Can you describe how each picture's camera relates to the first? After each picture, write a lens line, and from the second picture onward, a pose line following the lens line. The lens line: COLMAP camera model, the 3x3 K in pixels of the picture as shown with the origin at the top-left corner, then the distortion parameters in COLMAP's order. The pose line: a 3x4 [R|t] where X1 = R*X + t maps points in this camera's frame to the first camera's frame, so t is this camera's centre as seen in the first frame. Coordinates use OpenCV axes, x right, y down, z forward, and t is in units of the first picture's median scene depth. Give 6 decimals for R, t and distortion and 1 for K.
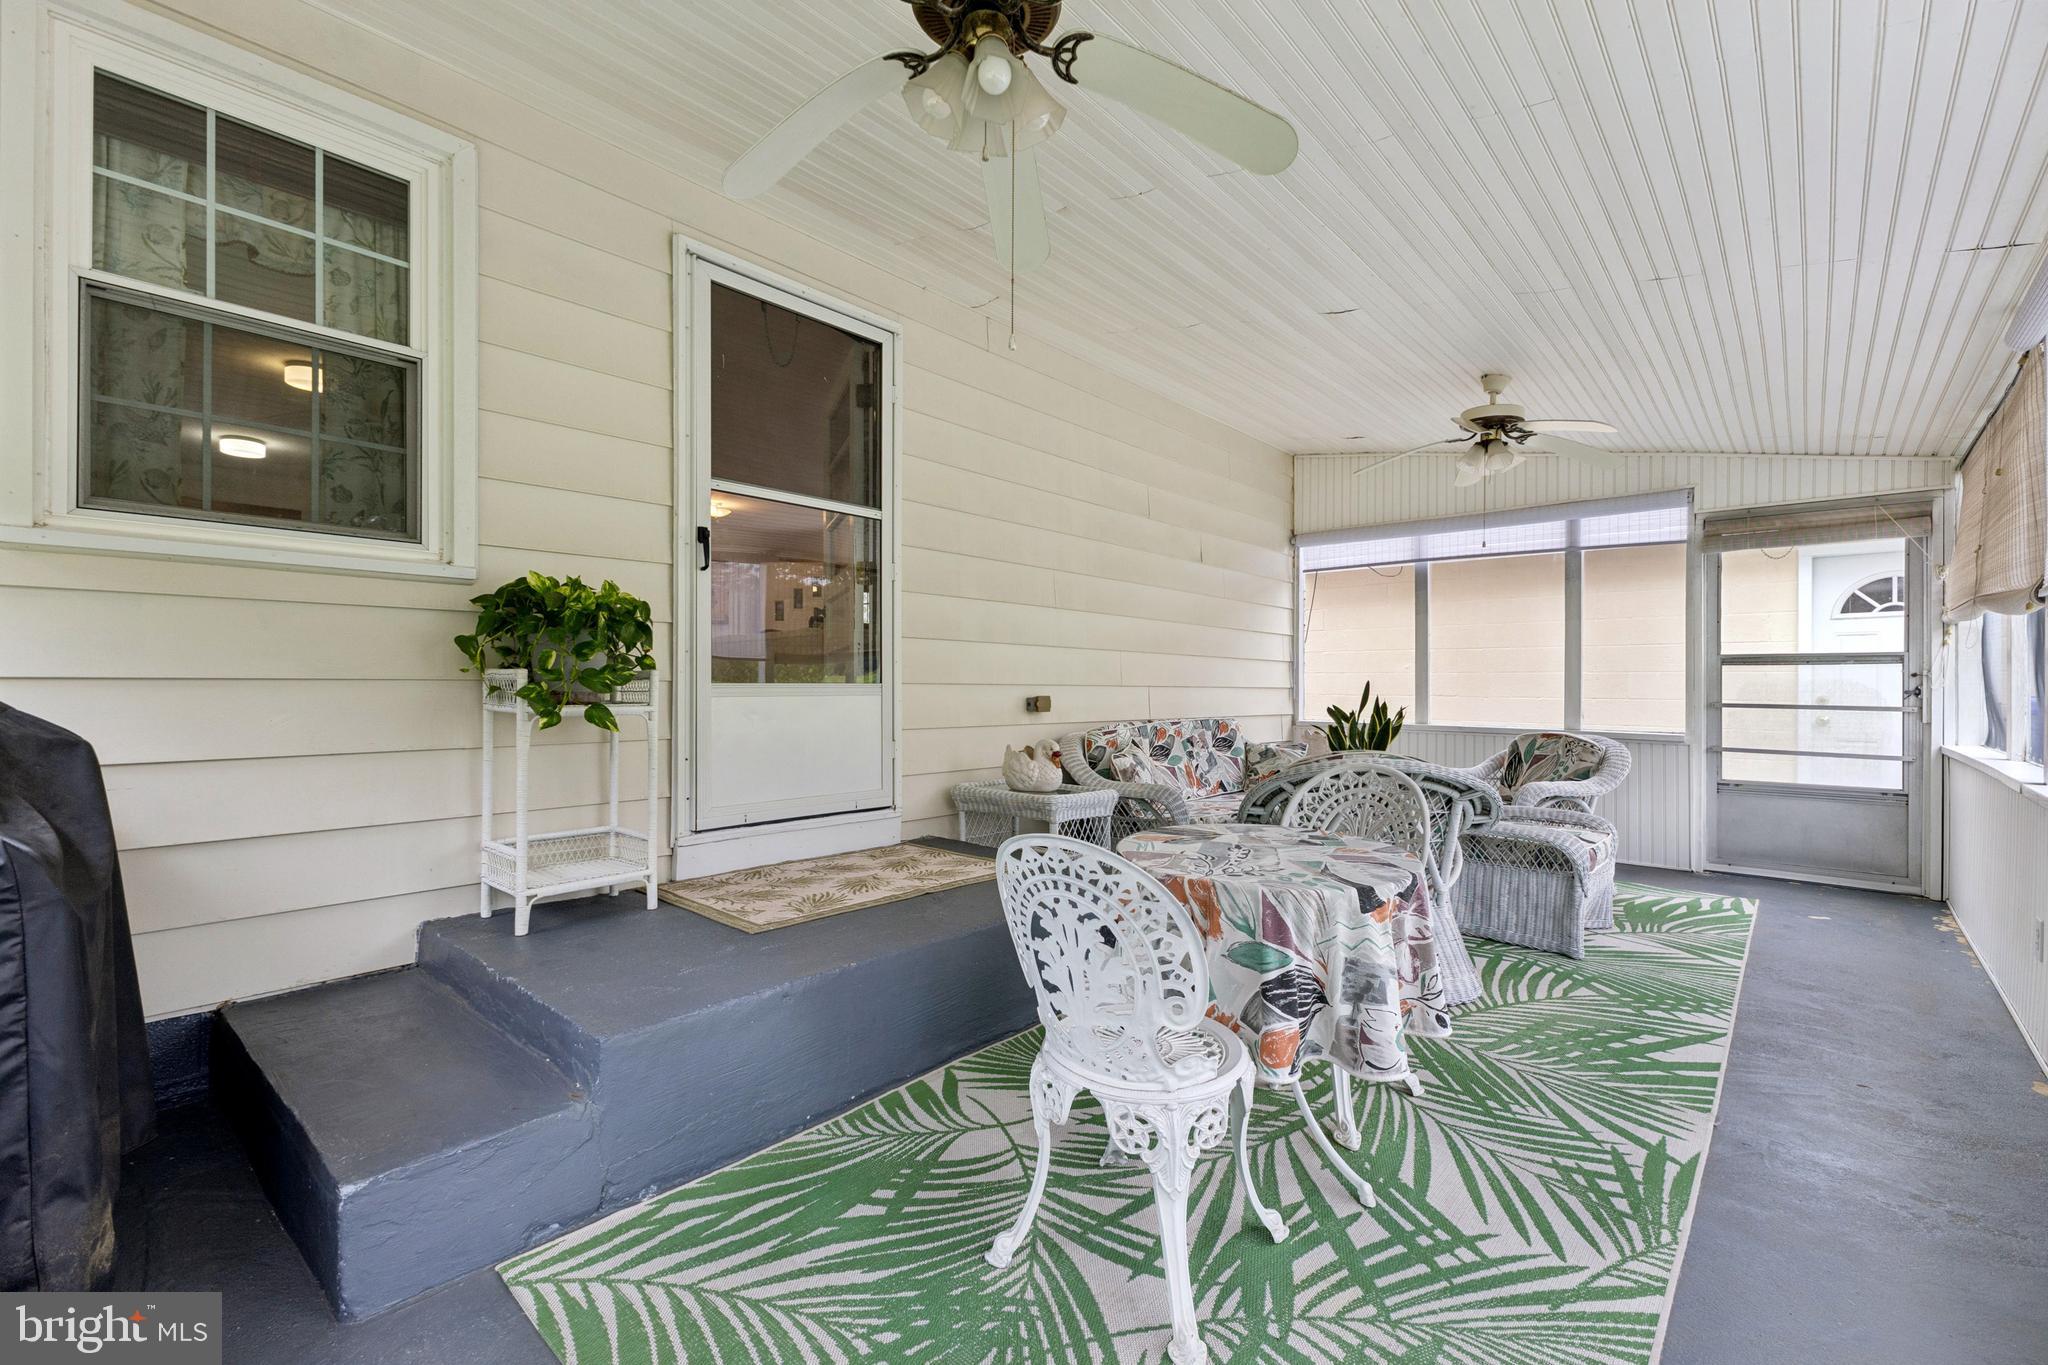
lens RADIAL K [[899.2, 0, 1026.8], [0, 899.2, 686.0], [0, 0, 1]] dist [0.020311, -0.006364]
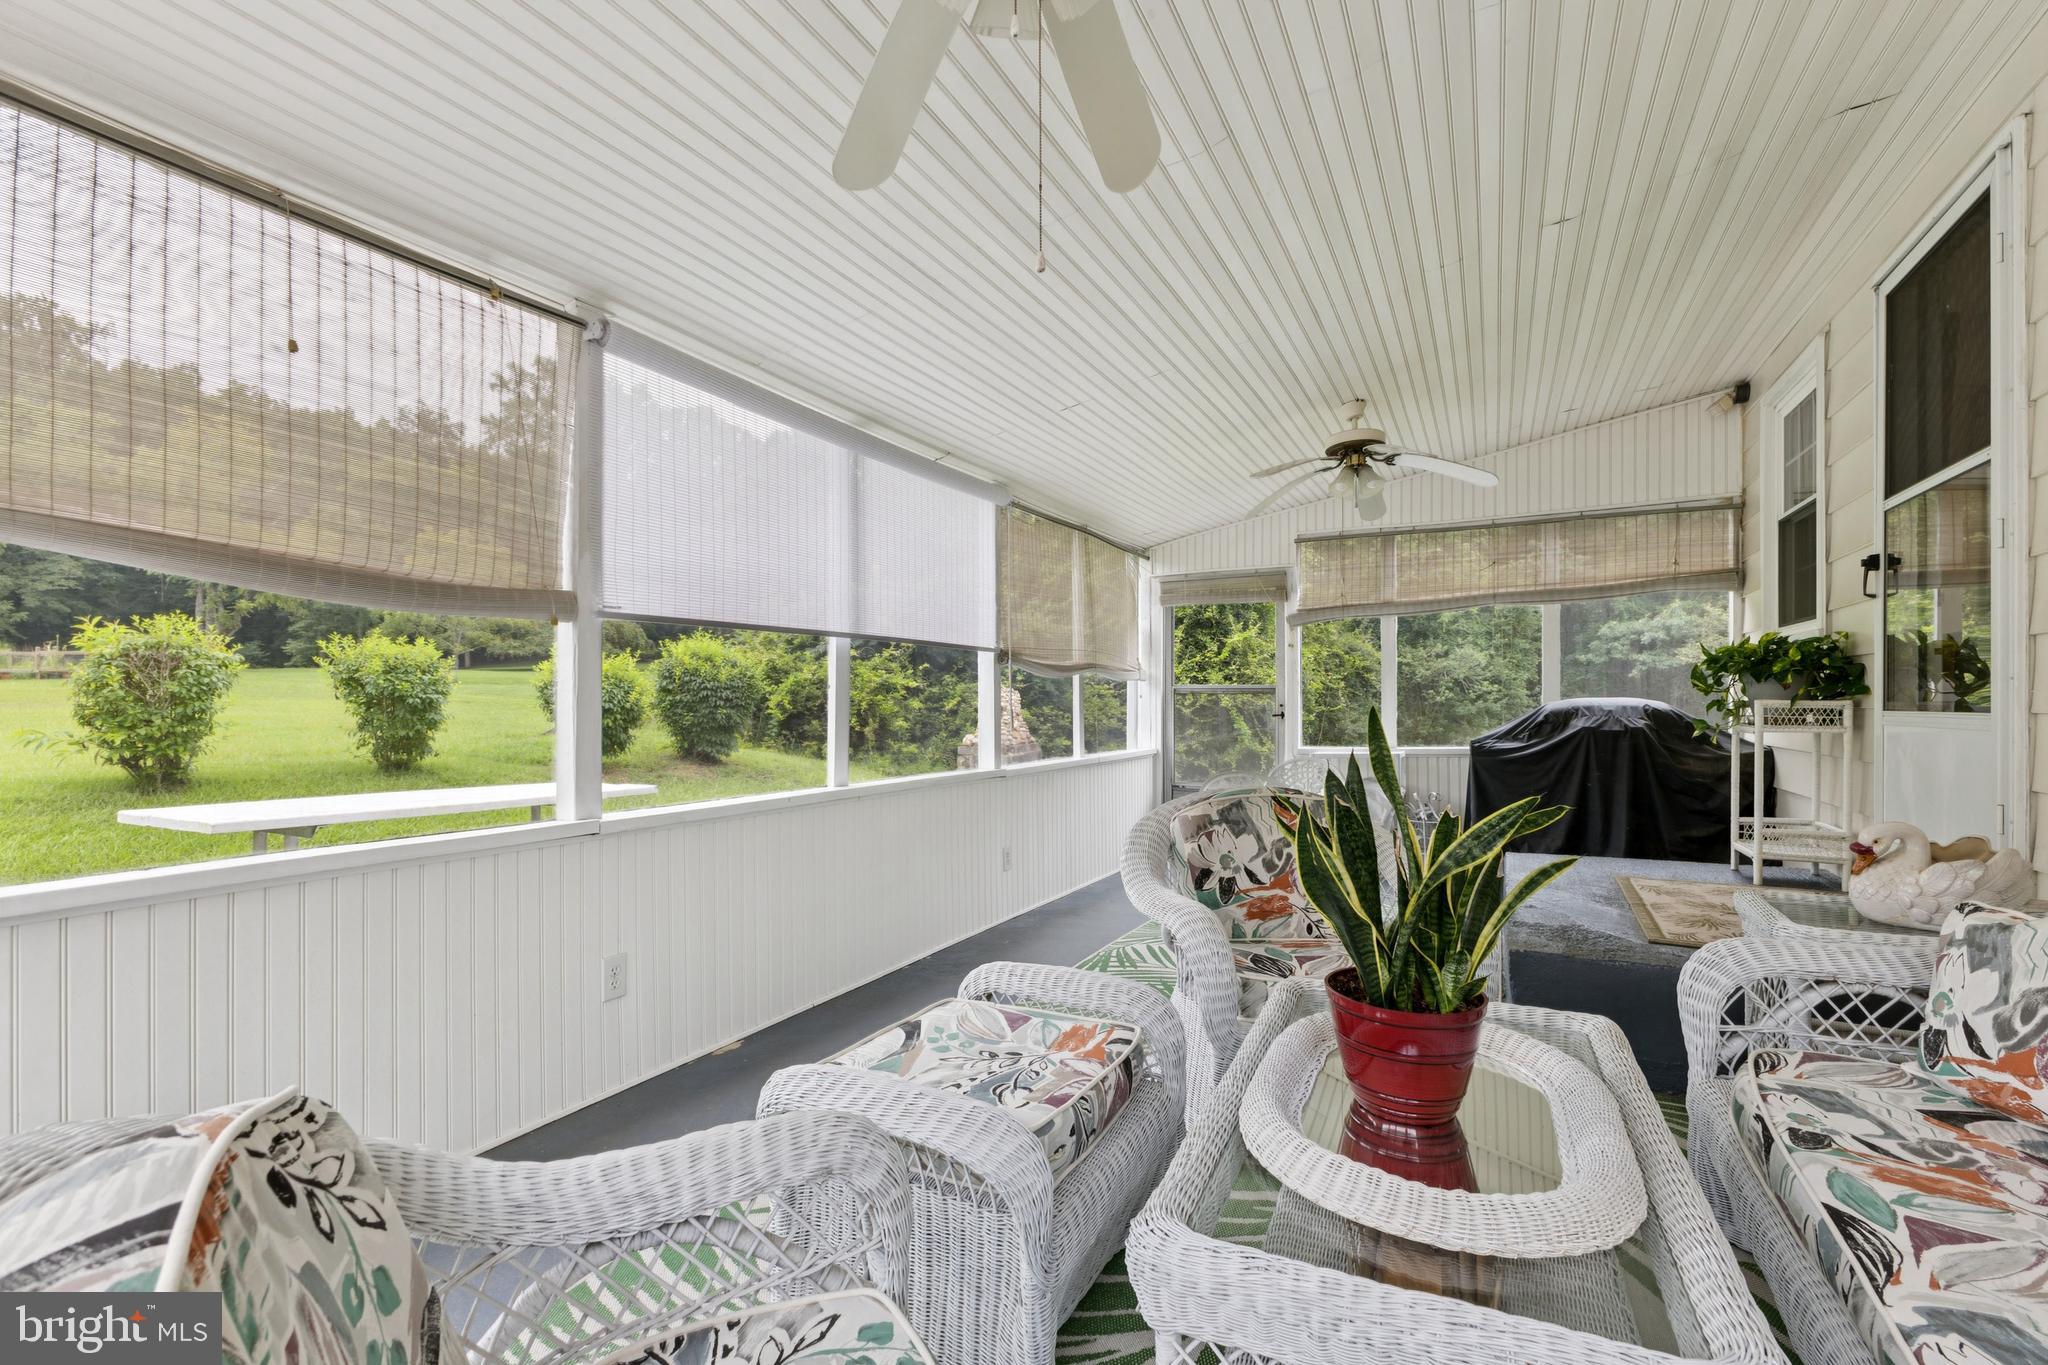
lens RADIAL K [[899.2, 0, 1023.7], [0, 899.2, 696.4], [0, 0, 1]] dist [0.020311, -0.006364]
pose [[-0.973569, -0.005813, -0.228321, 1.266004], [-0.004136, 0.999961, -0.007825, -0.015431], [0.228357, -0.006674, -0.973555, 2.827517]]
